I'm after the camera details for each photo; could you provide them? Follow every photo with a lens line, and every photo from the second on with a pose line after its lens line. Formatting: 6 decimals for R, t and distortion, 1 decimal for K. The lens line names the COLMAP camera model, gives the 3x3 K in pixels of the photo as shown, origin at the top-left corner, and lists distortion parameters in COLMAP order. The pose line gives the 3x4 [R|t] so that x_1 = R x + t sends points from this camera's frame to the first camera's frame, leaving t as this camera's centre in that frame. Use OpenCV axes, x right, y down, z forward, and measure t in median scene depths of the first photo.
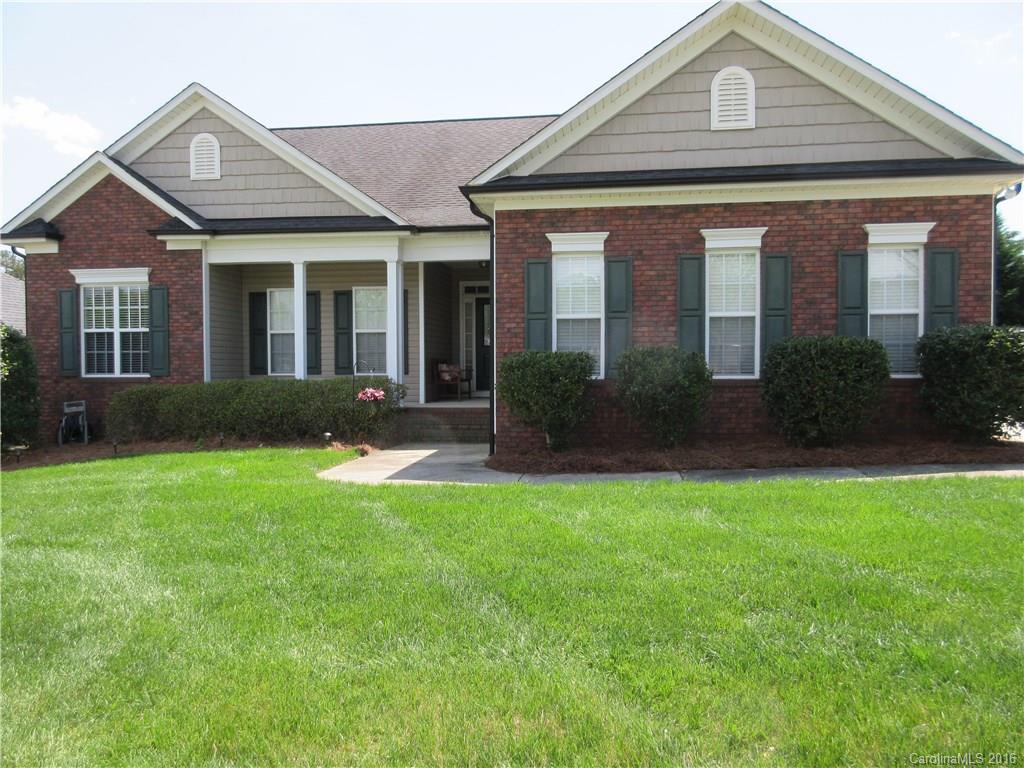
lens RADIAL K [[758.9, 0, 512.0], [0, 758.9, 384.0], [0, 0, 1]] dist [-0.006935, -0.003881]
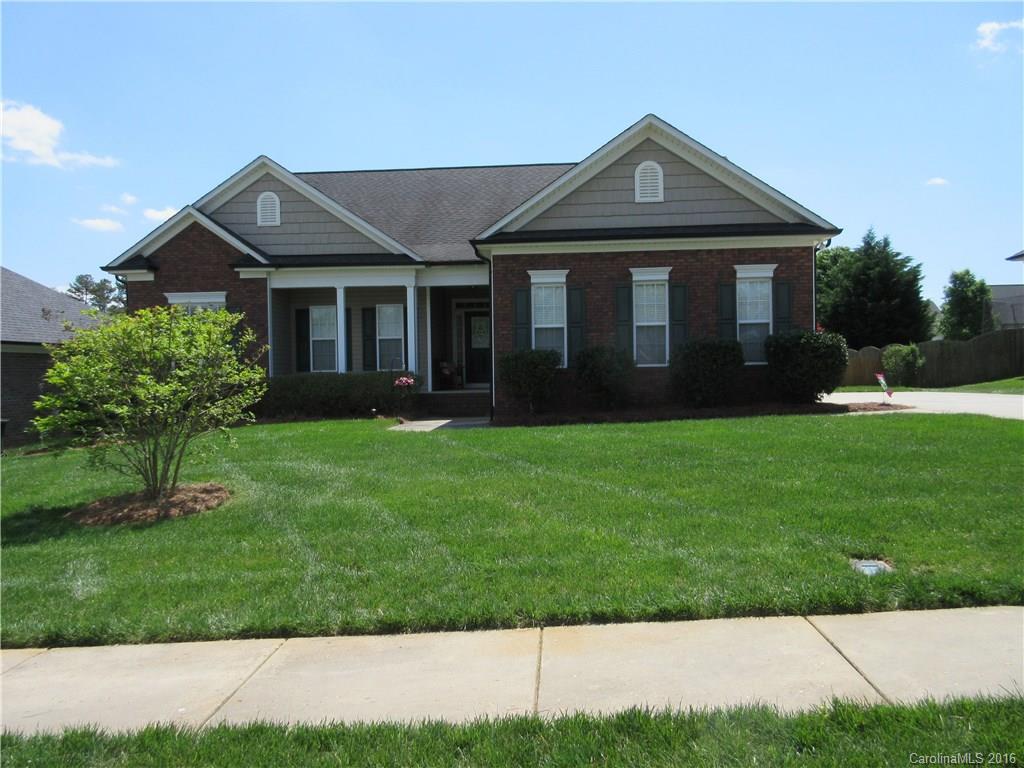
lens RADIAL K [[758.9, 0, 512.0], [0, 758.9, 384.0], [0, 0, 1]] dist [-0.006935, -0.003881]
pose [[0.998135, -0.011767, 0.059896, -0.075158], [0.012389, 0.999873, -0.010026, 0.038110], [-0.059770, 0.010749, 0.998154, -0.474550]]
